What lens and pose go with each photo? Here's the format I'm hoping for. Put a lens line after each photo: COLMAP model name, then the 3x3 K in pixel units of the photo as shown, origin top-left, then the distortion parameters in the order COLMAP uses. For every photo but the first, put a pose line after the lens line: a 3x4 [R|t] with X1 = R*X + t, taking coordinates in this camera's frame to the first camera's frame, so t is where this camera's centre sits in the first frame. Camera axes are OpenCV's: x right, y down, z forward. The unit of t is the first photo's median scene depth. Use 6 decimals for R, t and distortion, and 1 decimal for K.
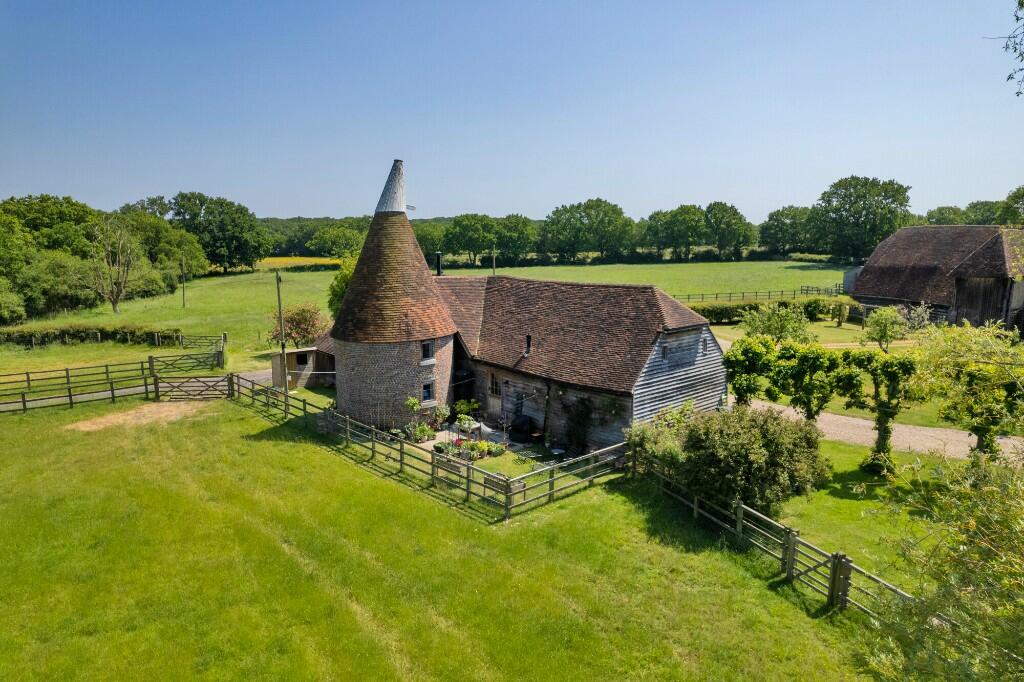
lens RADIAL K [[669.9, 0, 512.0], [0, 669.9, 341.0], [0, 0, 1]] dist [-0.071579, 0.082503]
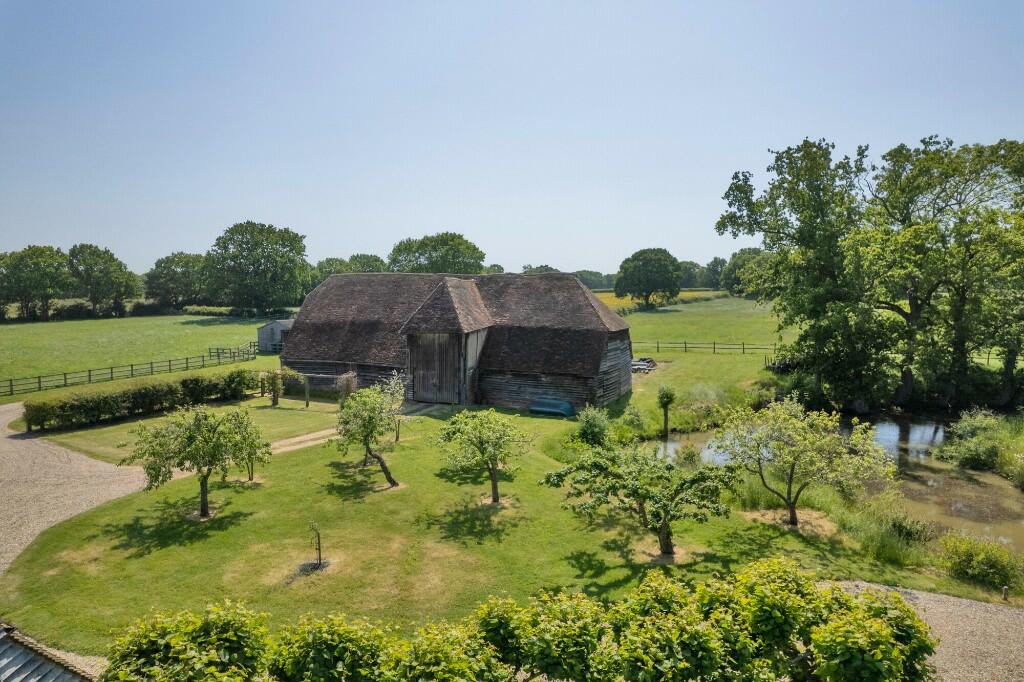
lens RADIAL K [[669.9, 0, 512.0], [0, 669.9, 341.0], [0, 0, 1]] dist [-0.071579, 0.082503]
pose [[0.652144, -0.058429, 0.755840, 0.046867], [0.115469, 0.993048, -0.022861, -0.020074], [-0.749250, 0.102185, 0.654357, 0.133042]]
